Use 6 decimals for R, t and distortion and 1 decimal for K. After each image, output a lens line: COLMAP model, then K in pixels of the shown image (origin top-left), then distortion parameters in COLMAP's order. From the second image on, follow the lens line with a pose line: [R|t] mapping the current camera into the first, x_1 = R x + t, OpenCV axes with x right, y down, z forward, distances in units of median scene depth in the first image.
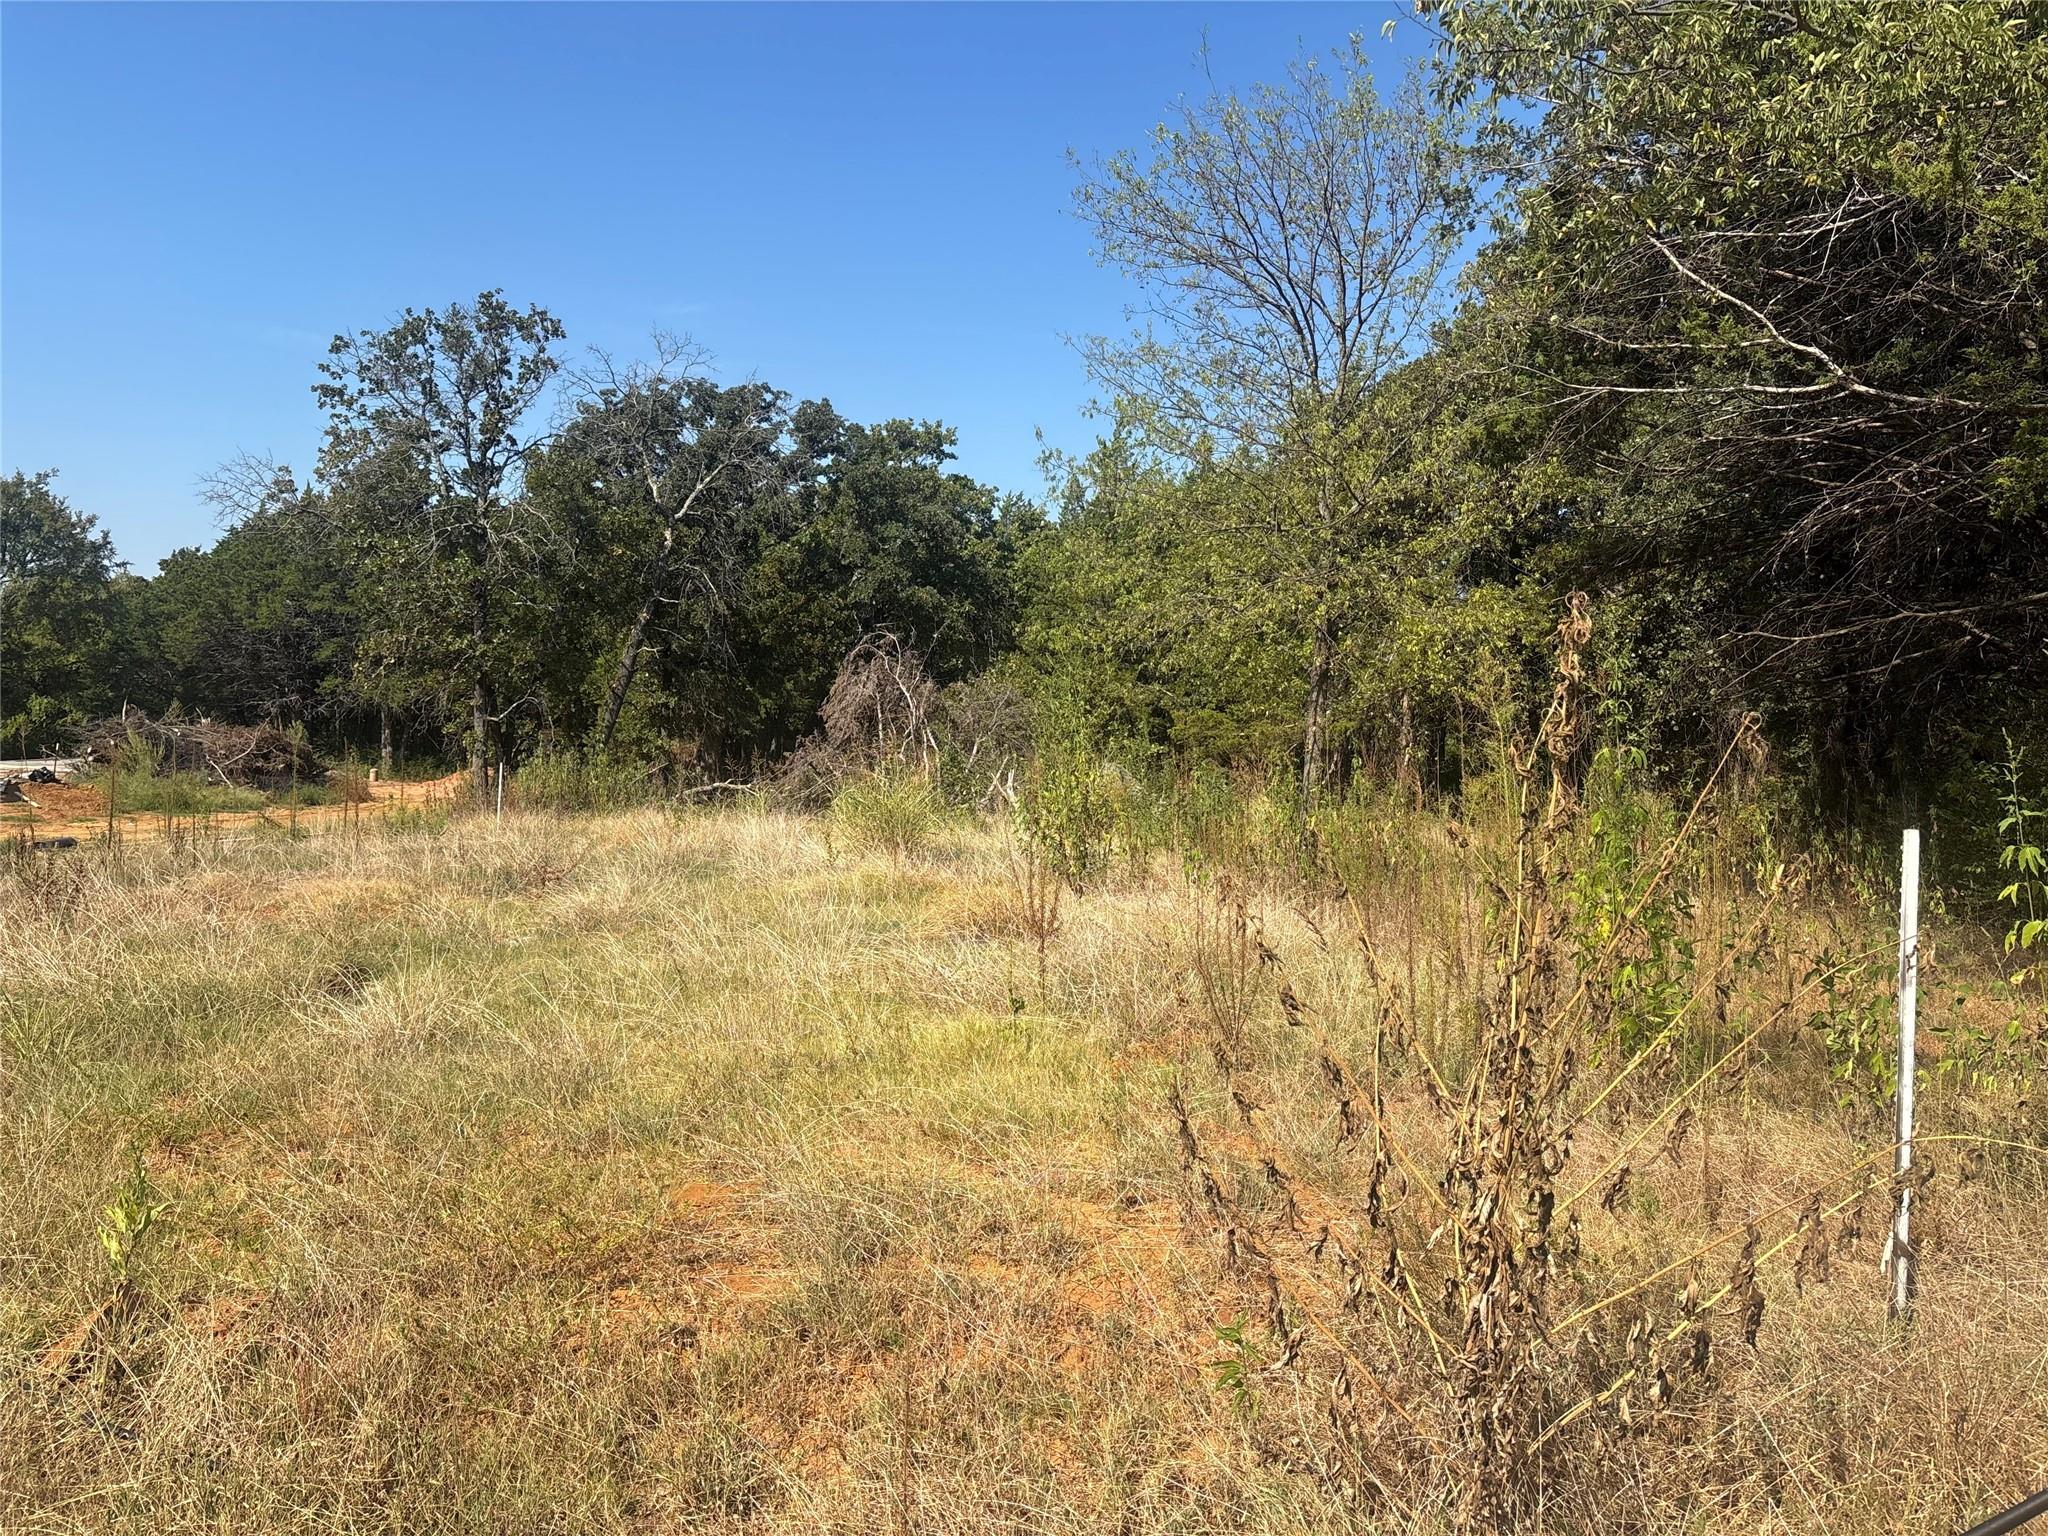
lens RADIAL K [[1532.9, 0, 1024.7], [0, 1532.9, 792.8], [0, 0, 1]] dist [0.071562, -0.082827]
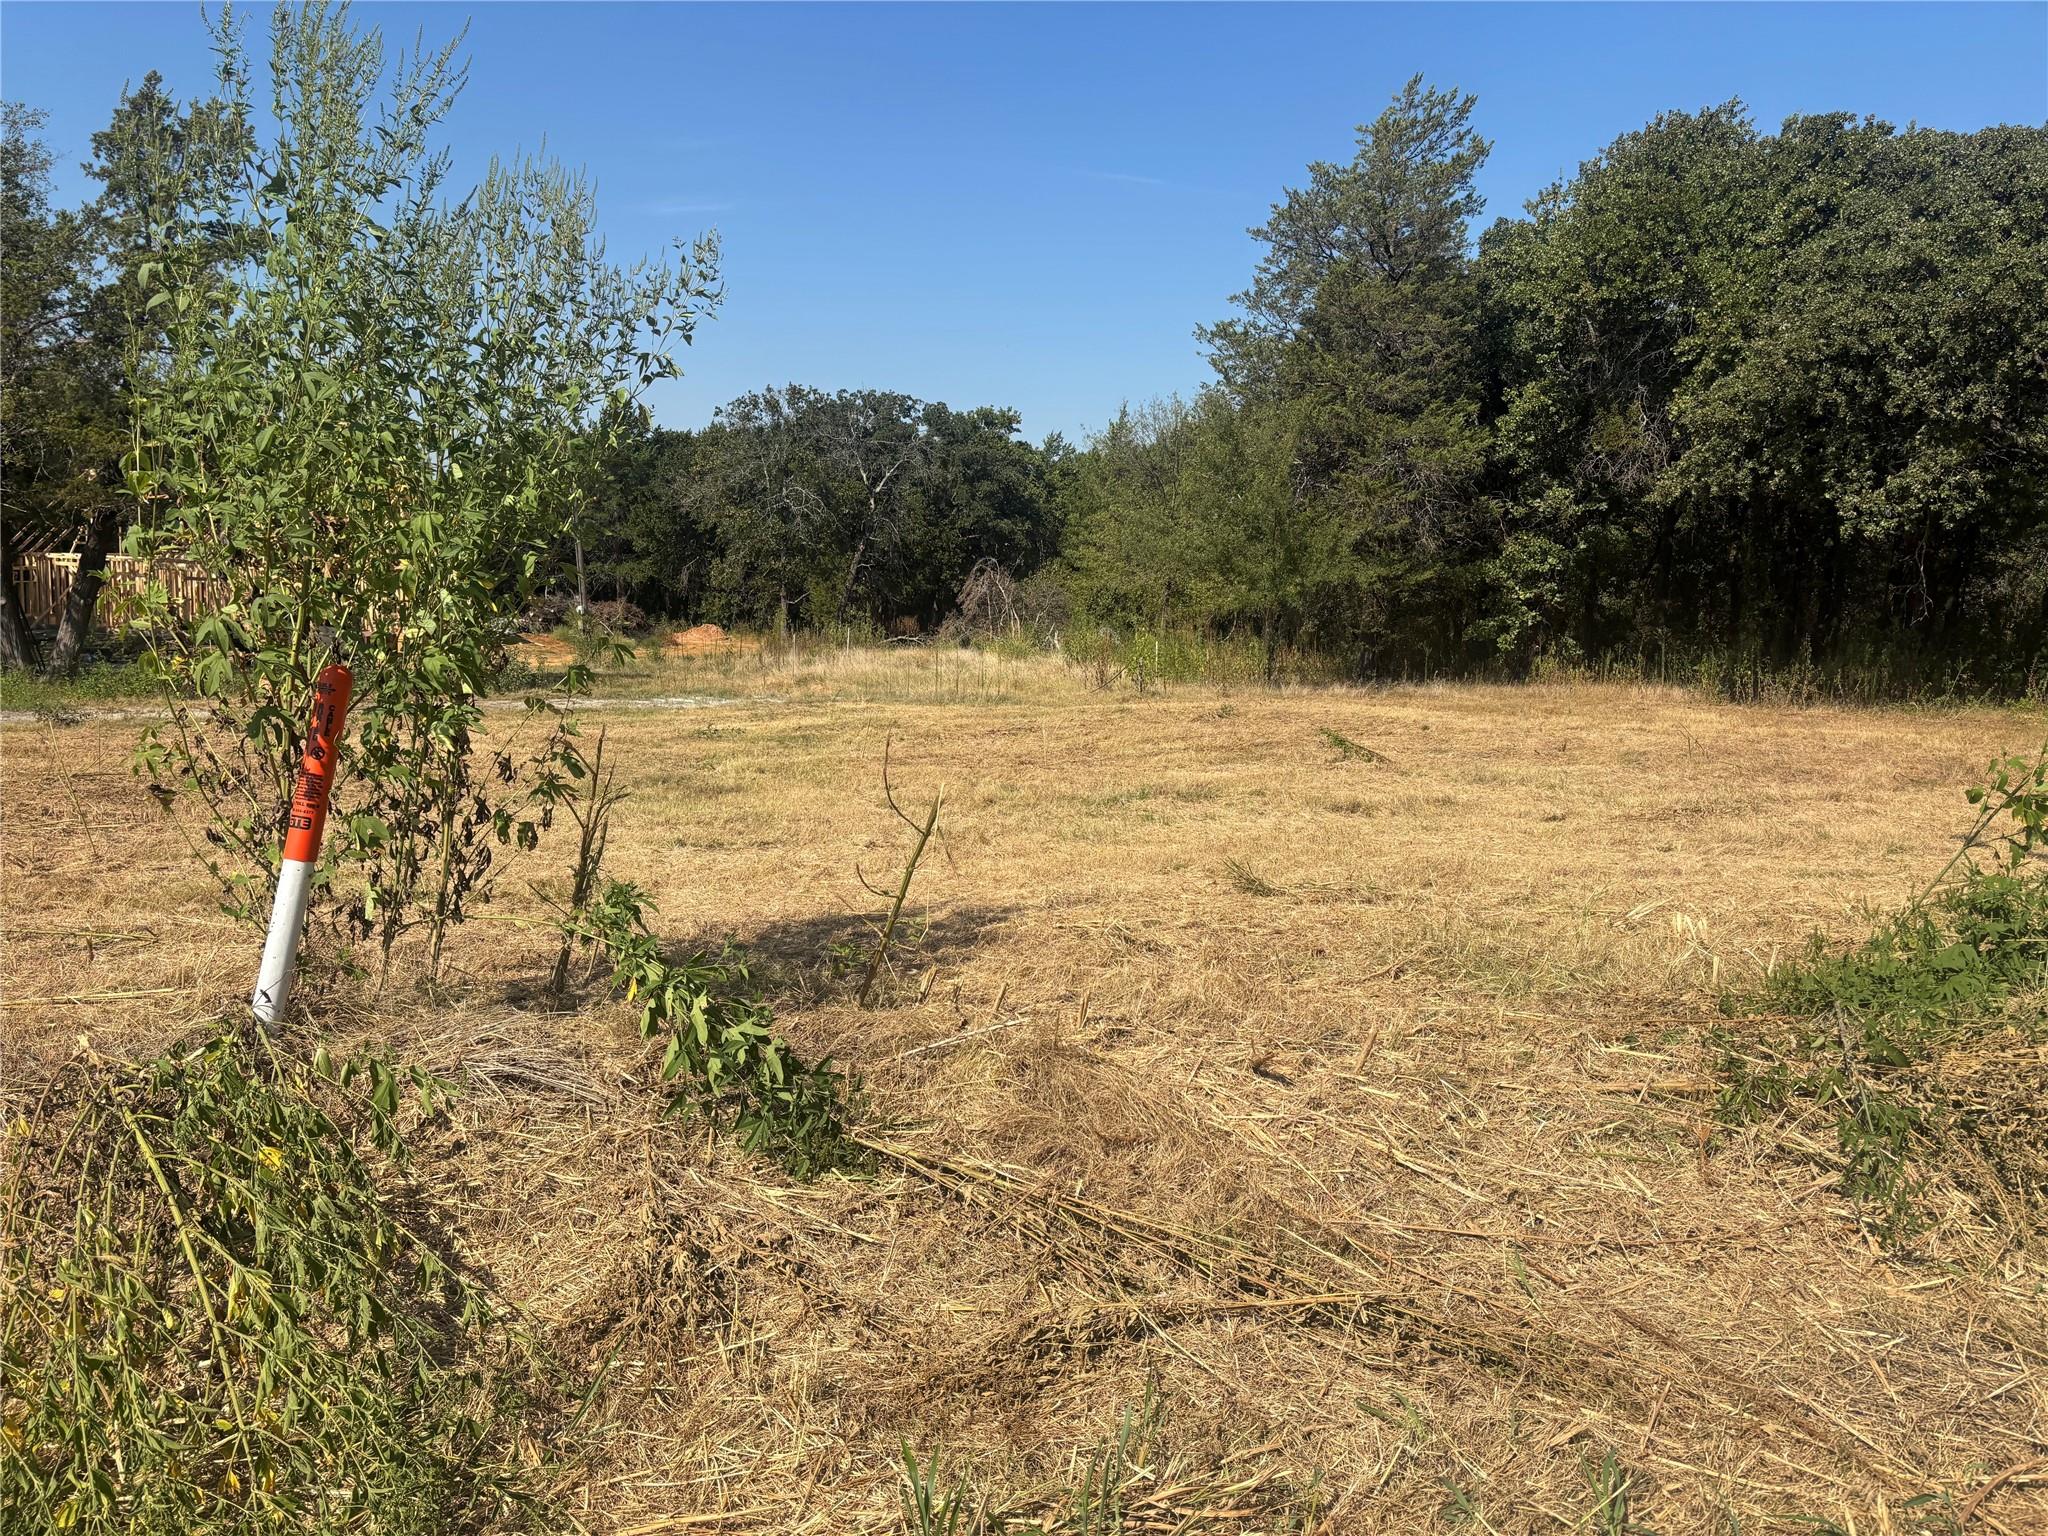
lens RADIAL K [[1532.9, 0, 1024.7], [0, 1532.9, 792.8], [0, 0, 1]] dist [0.071562, -0.082827]
pose [[0.999778, 0.006167, -0.020136, -0.006944], [-0.004239, 0.995523, 0.094419, 0.005773], [0.020628, -0.094313, 0.995329, -0.778094]]
